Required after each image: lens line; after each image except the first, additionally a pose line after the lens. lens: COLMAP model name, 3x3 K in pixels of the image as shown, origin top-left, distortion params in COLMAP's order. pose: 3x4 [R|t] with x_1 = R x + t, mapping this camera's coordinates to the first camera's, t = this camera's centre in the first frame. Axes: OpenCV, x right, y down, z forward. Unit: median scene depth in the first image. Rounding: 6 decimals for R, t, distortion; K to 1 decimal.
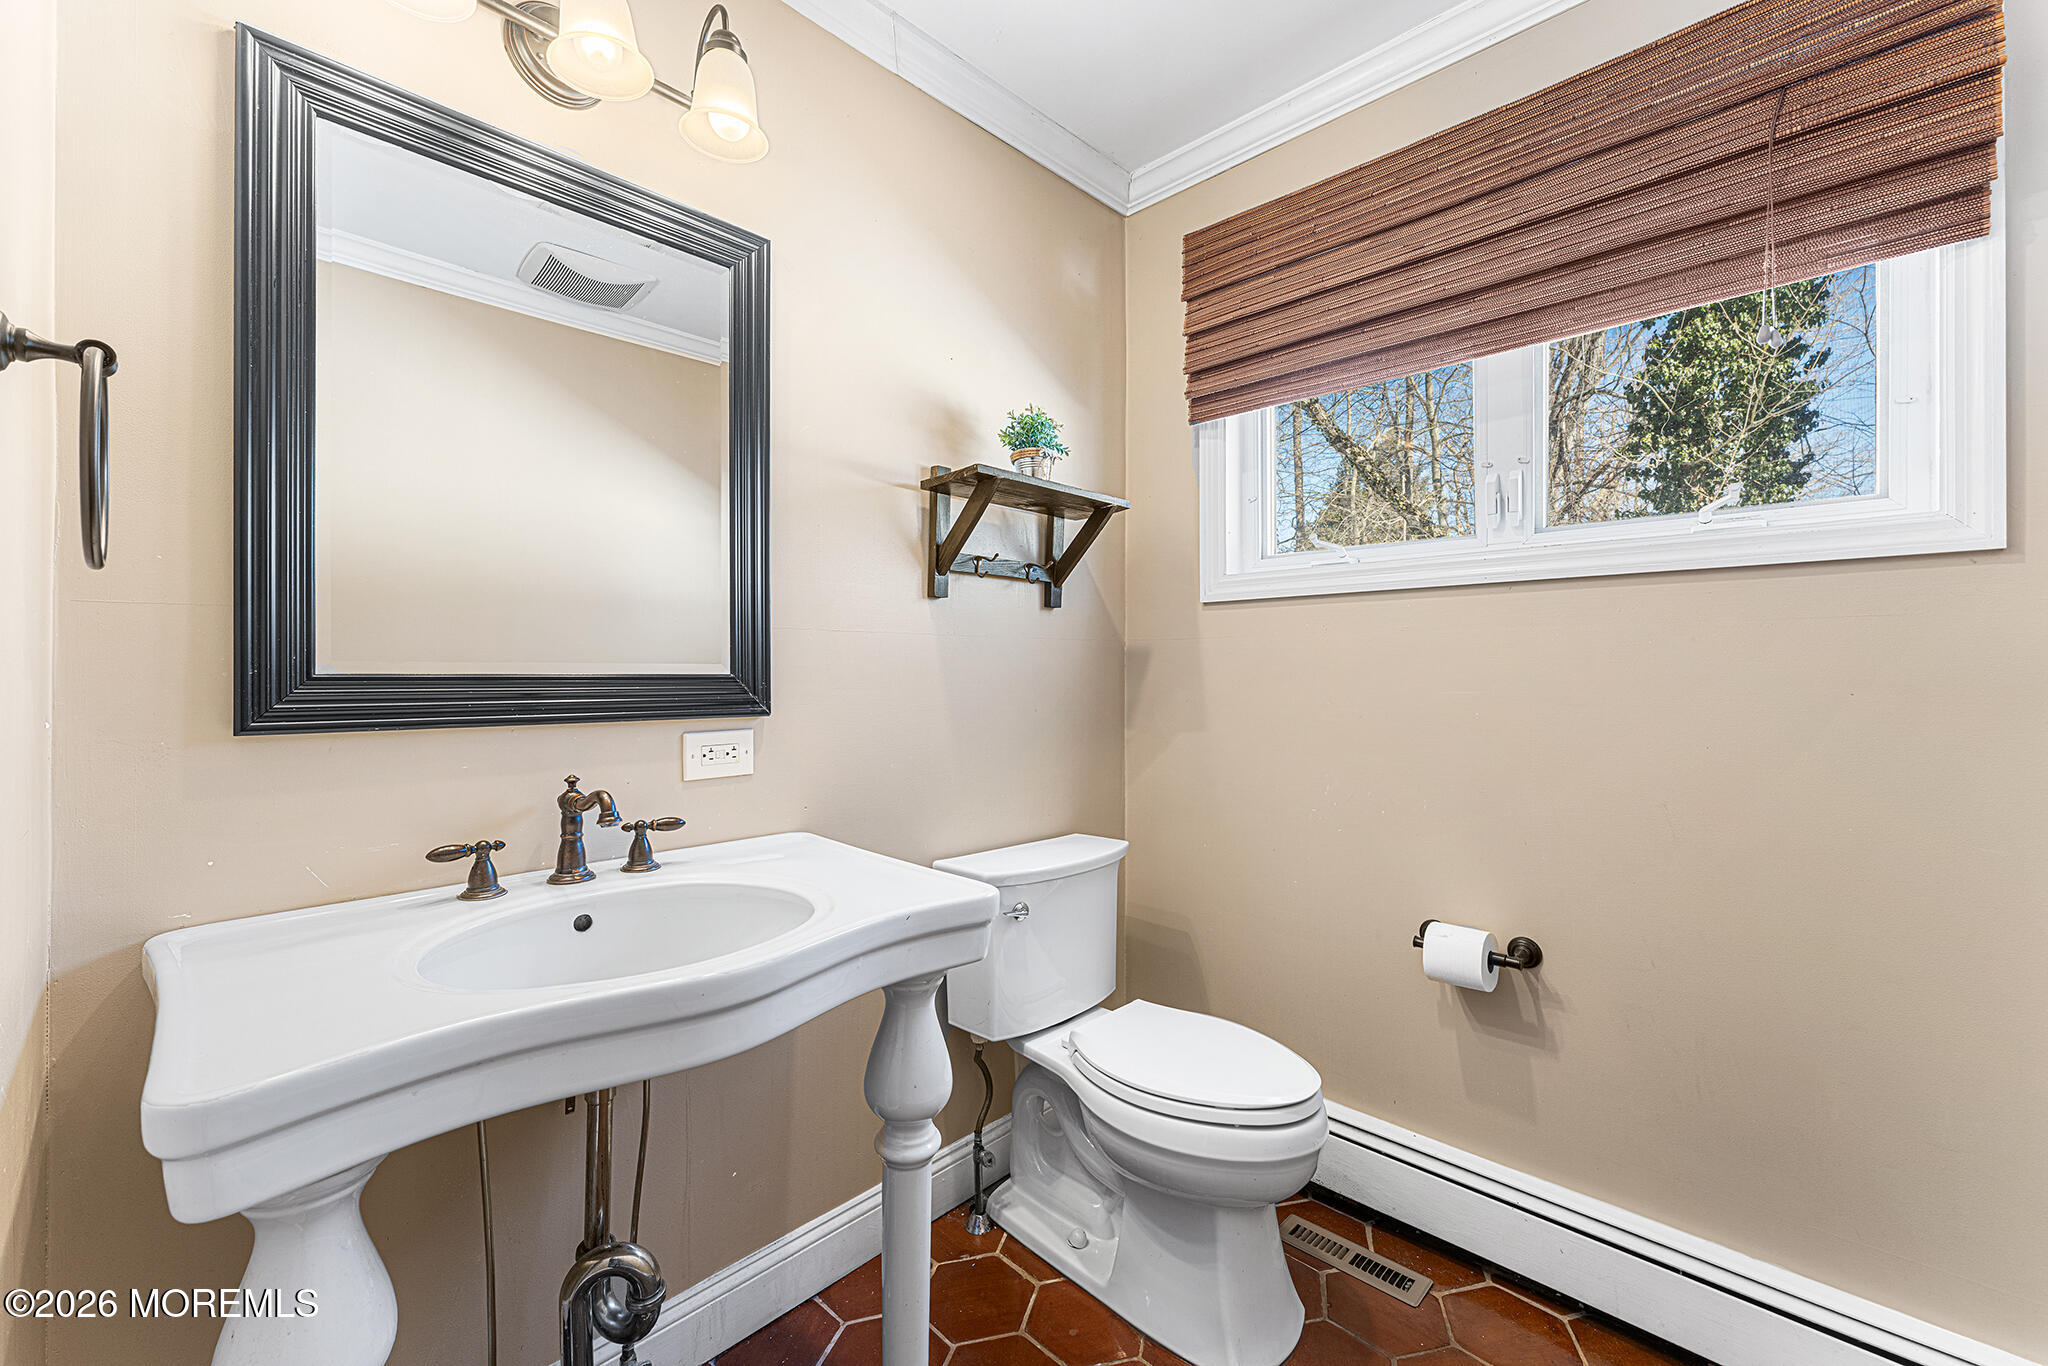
lens RADIAL K [[823.5, 0, 1025.9], [0, 823.5, 697.1], [0, 0, 1]] dist [0.000414, -0.000099]
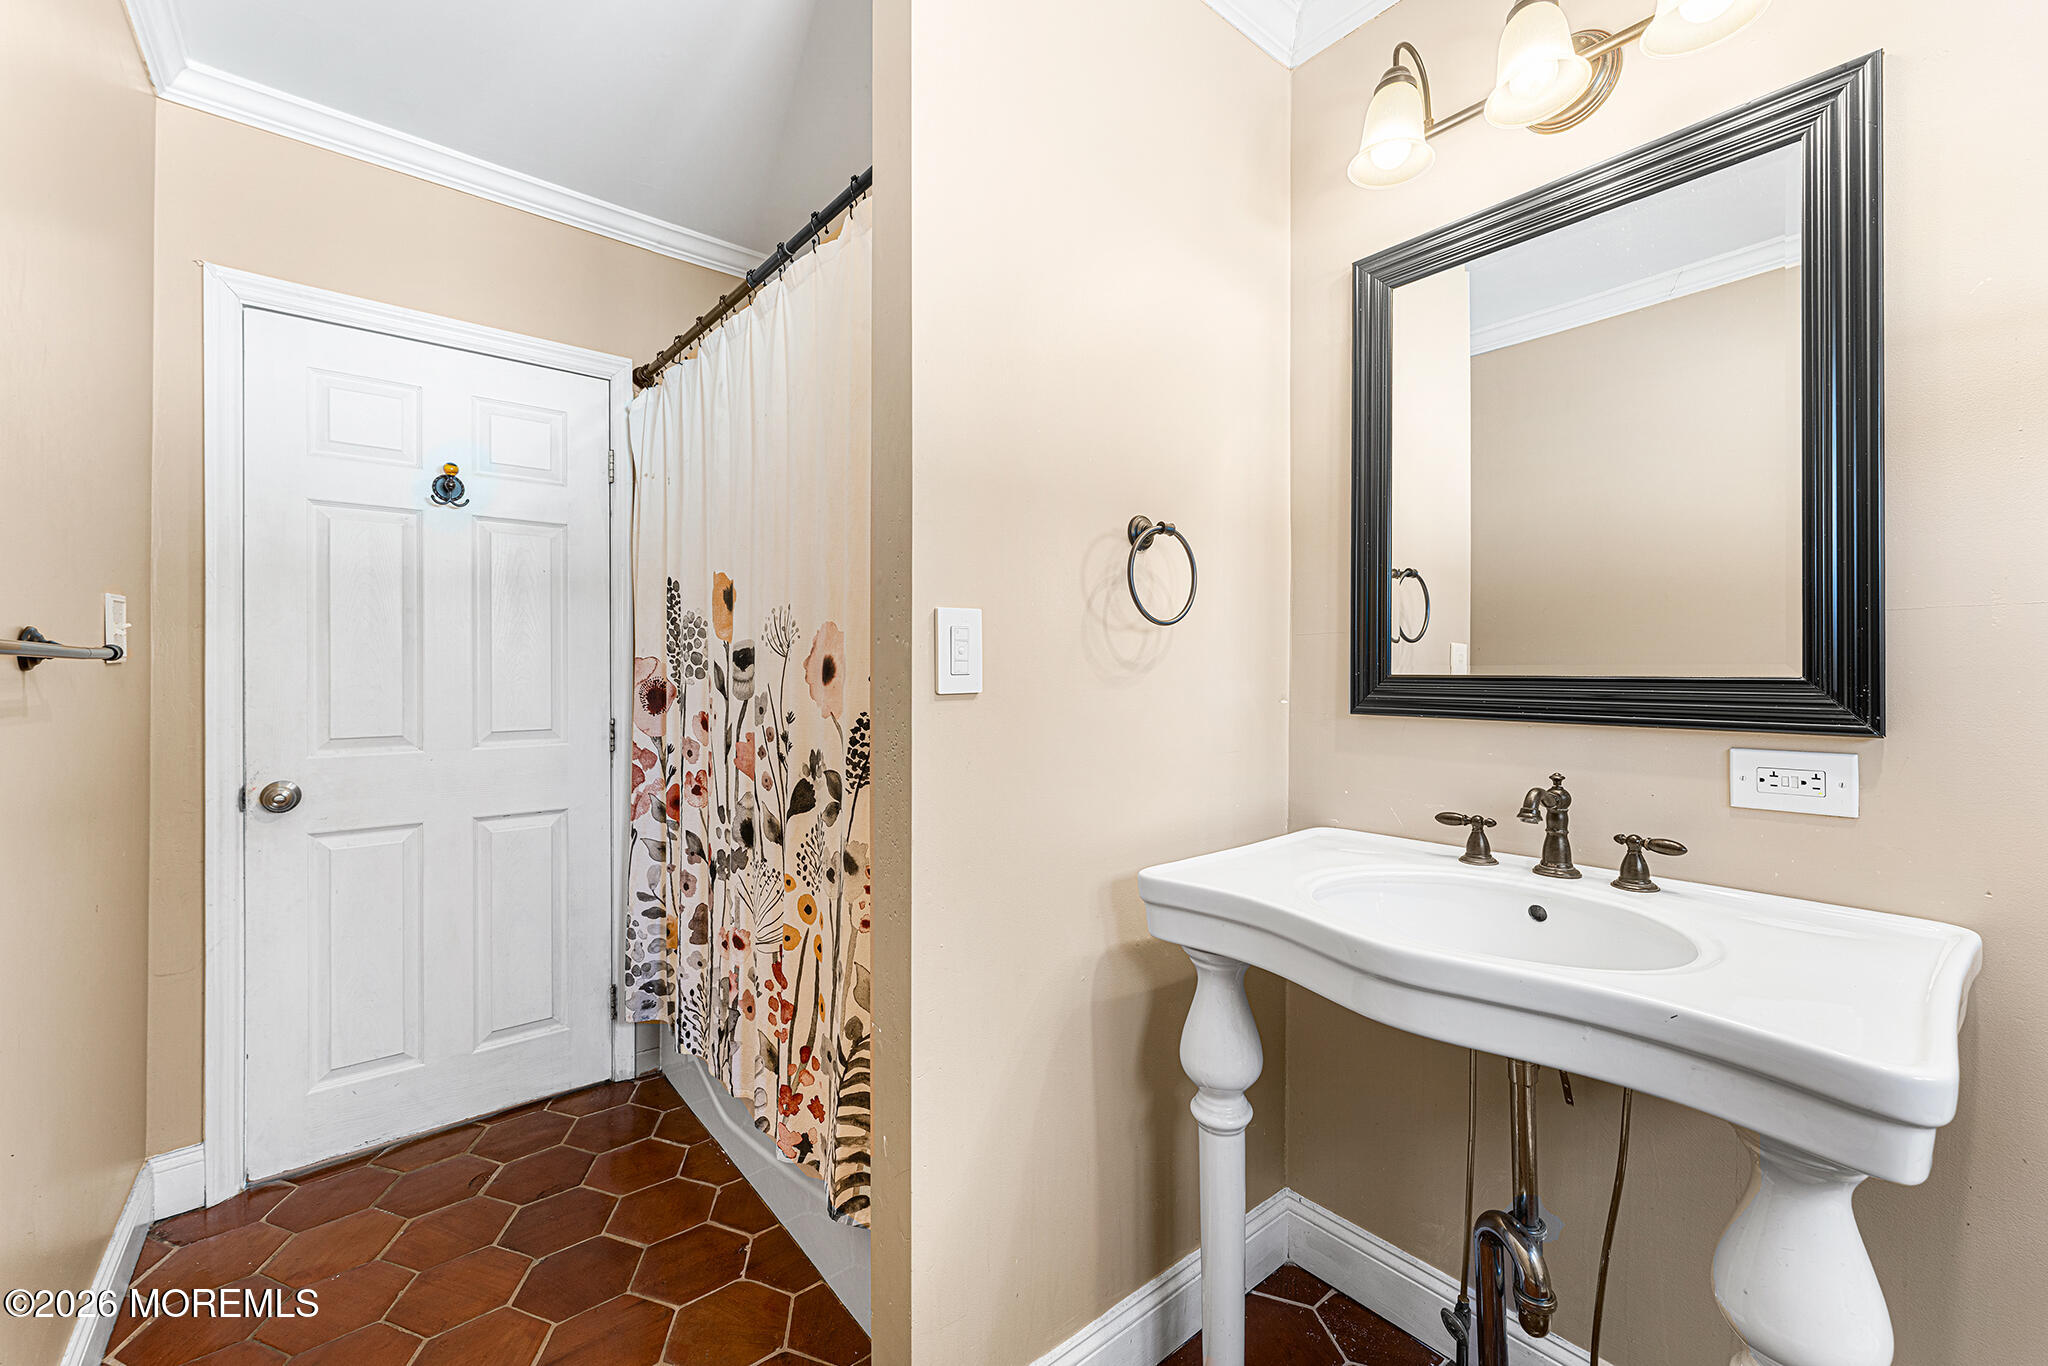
lens RADIAL K [[817.7, 0, 1026.5], [0, 817.7, 677.5], [0, 0, 1]] dist [-0.000579, -0.000171]
pose [[-0.110764, 0.022232, -0.993598, 0.517116], [-0.018155, 0.999538, 0.024388, -0.037337], [0.993681, 0.020740, -0.110310, 0.420801]]
